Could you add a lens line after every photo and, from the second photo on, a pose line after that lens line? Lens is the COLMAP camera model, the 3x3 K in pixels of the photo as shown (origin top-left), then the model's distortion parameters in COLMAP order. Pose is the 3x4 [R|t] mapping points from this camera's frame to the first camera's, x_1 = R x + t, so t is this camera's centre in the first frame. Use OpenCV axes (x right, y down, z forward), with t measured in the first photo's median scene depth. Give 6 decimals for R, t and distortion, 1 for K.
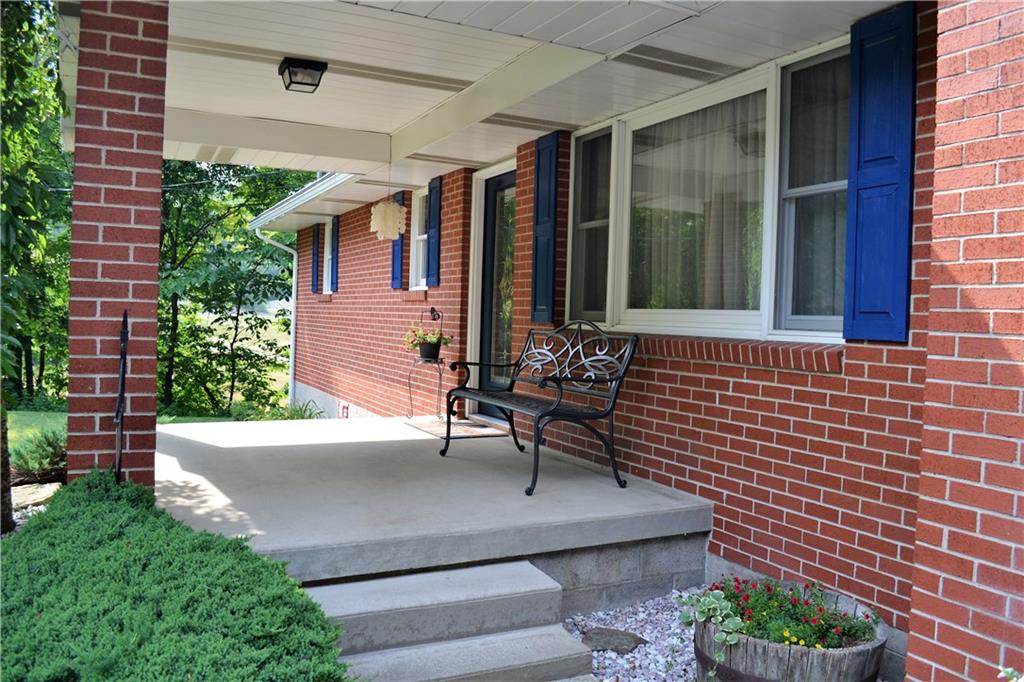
lens RADIAL K [[815.9, 0, 511.0], [0, 815.9, 340.4], [0, 0, 1]] dist [-0.084771, 0.016101]
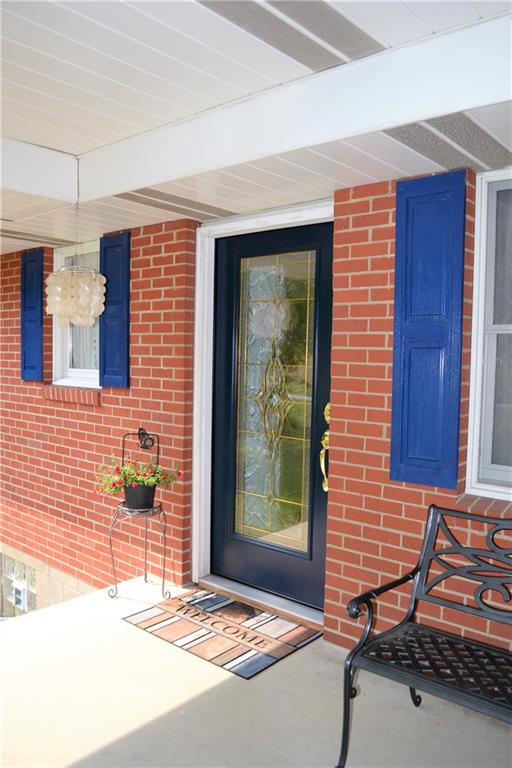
lens RADIAL K [[611.9, 0, 257.4], [0, 611.9, 383.4], [0, 0, 1]] dist [-0.084771, 0.016101]
pose [[0.922368, -0.032343, 0.384955, -0.198307], [0.020316, 0.999171, 0.035271, -0.092860], [-0.385777, -0.024712, 0.922261, 0.506423]]
